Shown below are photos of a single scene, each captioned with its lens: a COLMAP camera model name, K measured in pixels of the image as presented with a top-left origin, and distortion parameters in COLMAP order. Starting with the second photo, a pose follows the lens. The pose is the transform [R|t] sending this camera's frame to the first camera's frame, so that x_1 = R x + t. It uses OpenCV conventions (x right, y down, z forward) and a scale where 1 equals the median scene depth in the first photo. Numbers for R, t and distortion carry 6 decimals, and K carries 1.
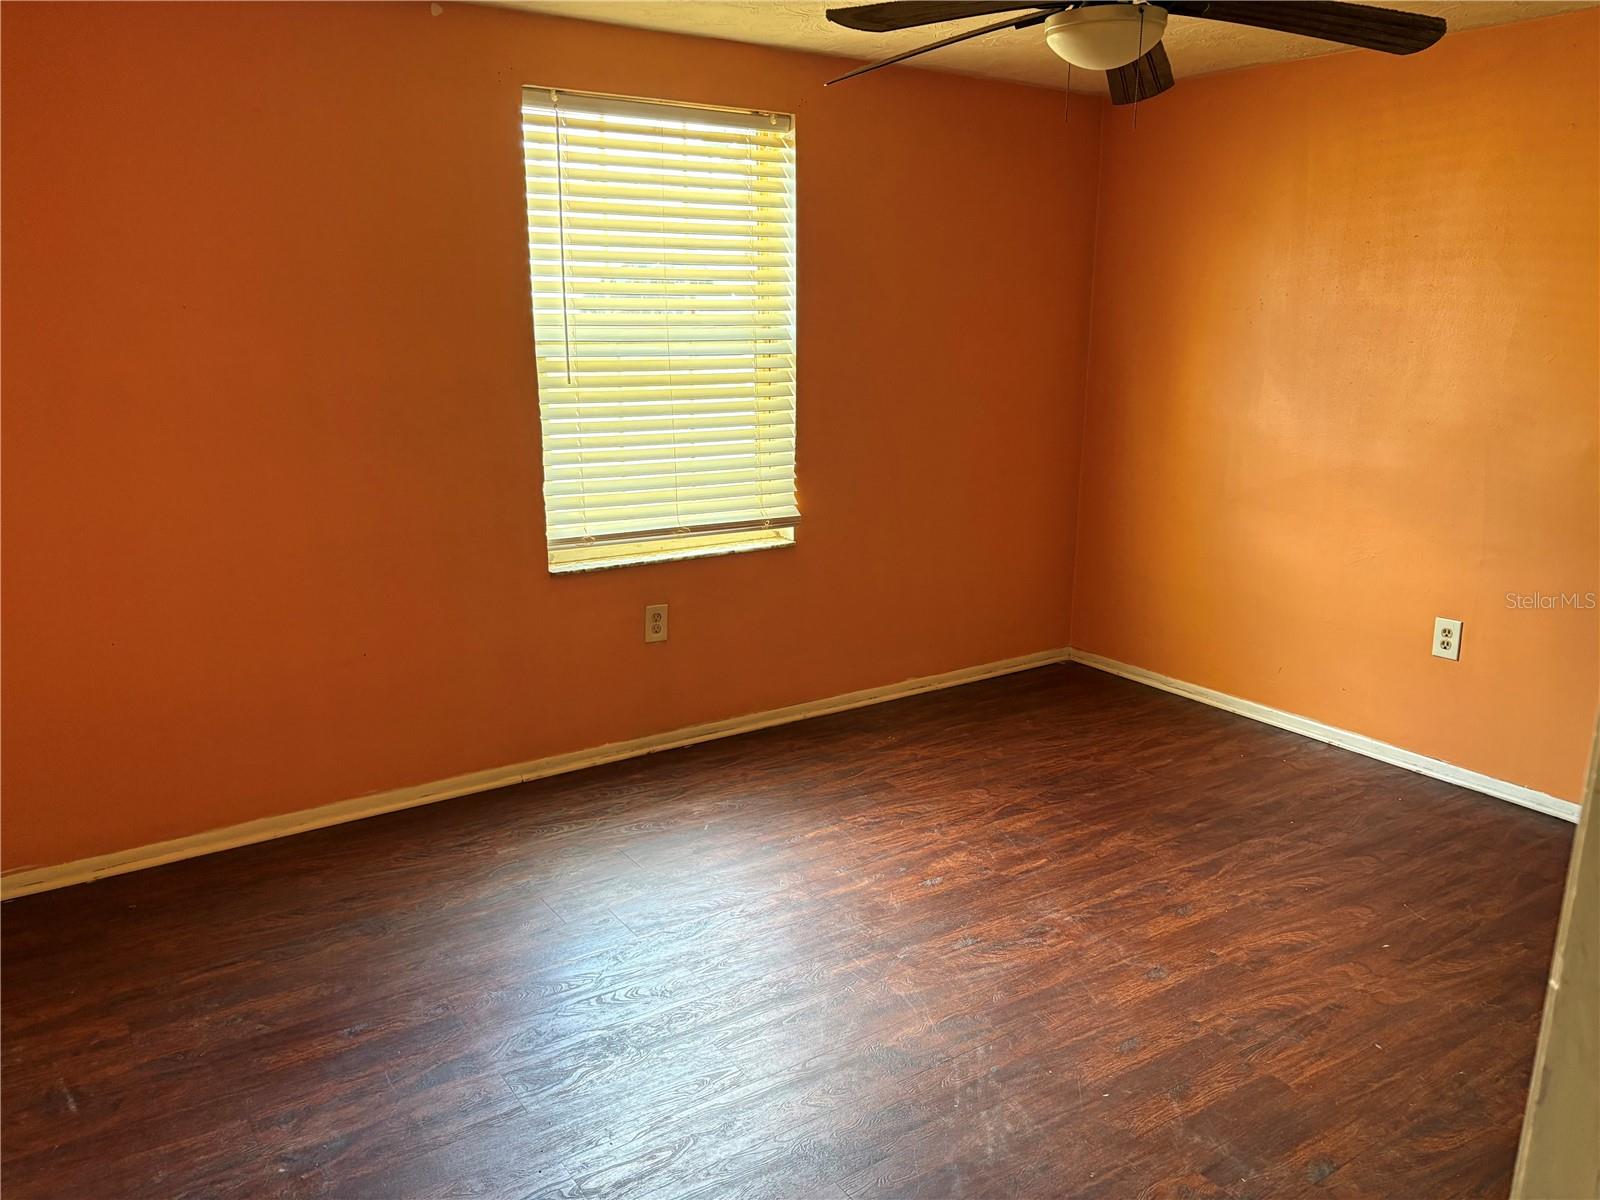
lens RADIAL K [[1216.5, 0, 801.7], [0, 1216.5, 599.2], [0, 0, 1]] dist [0.024928, -0.002992]
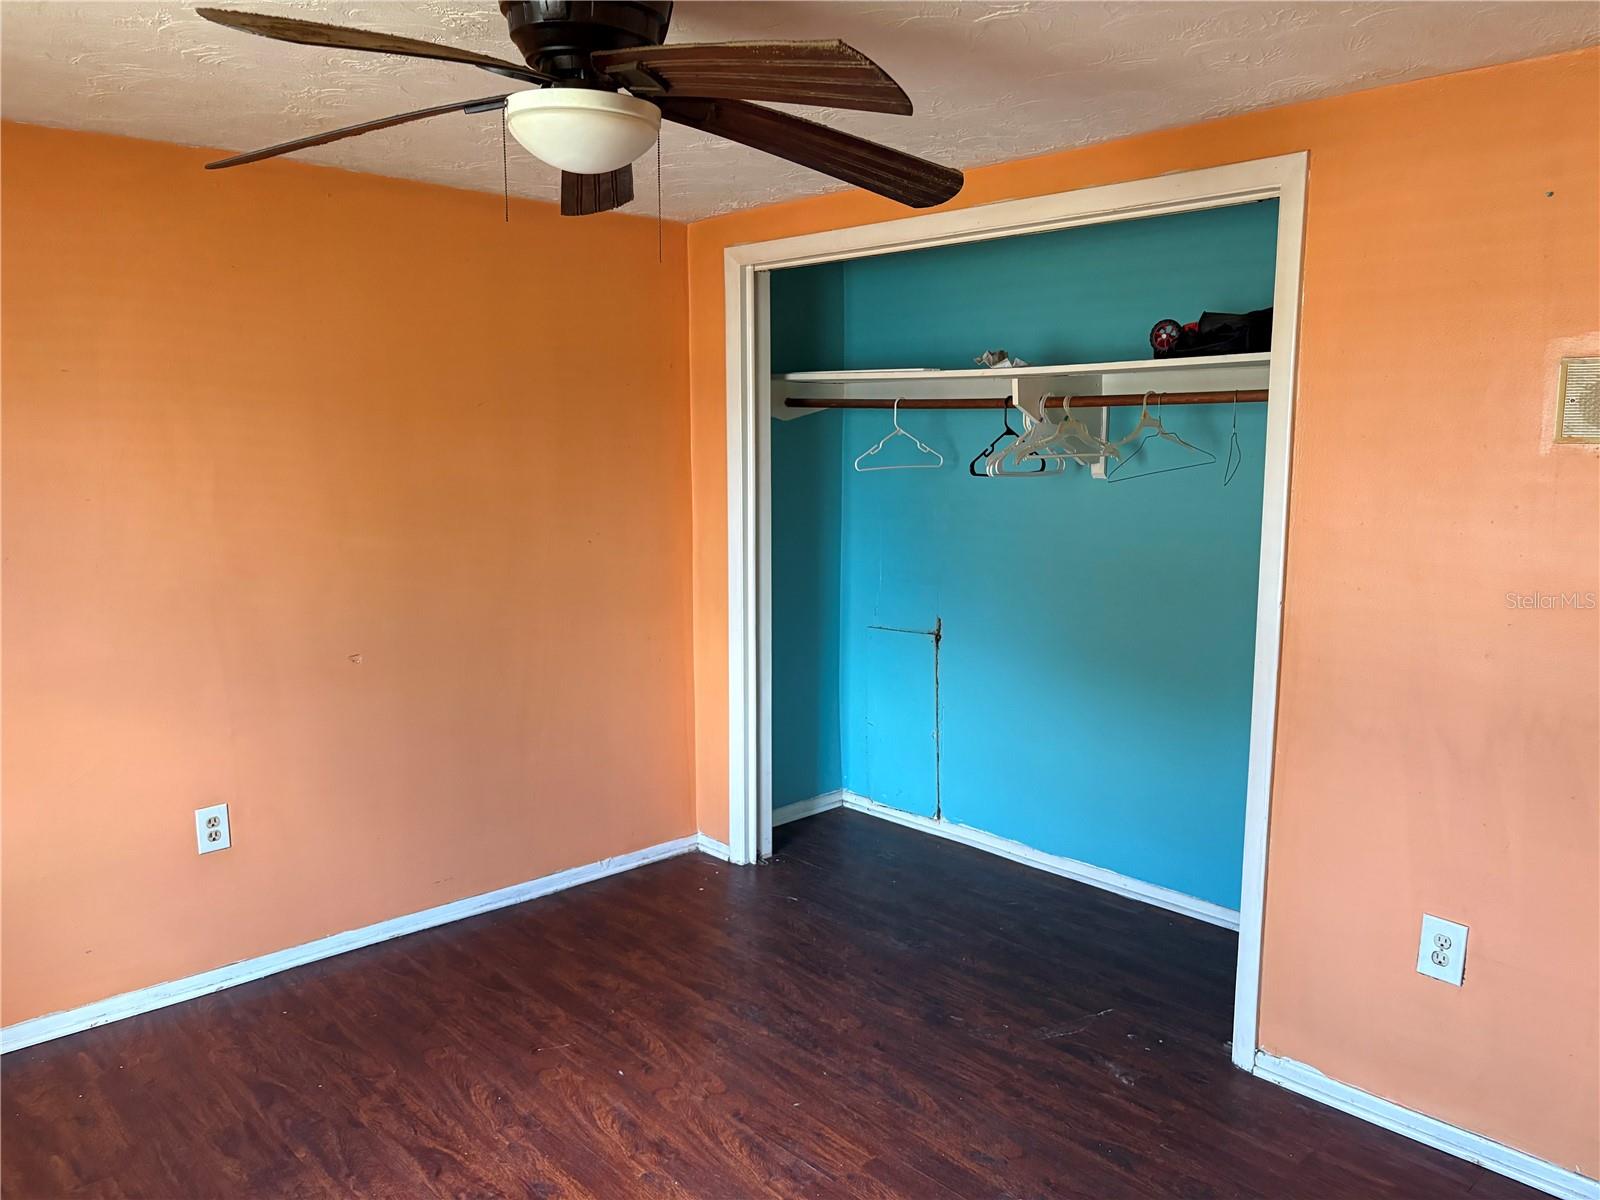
lens RADIAL K [[1216.5, 0, 801.7], [0, 1216.5, 601.7], [0, 0, 1]] dist [0.024928, -0.002992]
pose [[-0.169795, -0.137781, 0.975800, -0.461147], [0.223236, 0.959061, 0.174262, -0.224765], [-0.959862, 0.247423, -0.132086, 0.835555]]
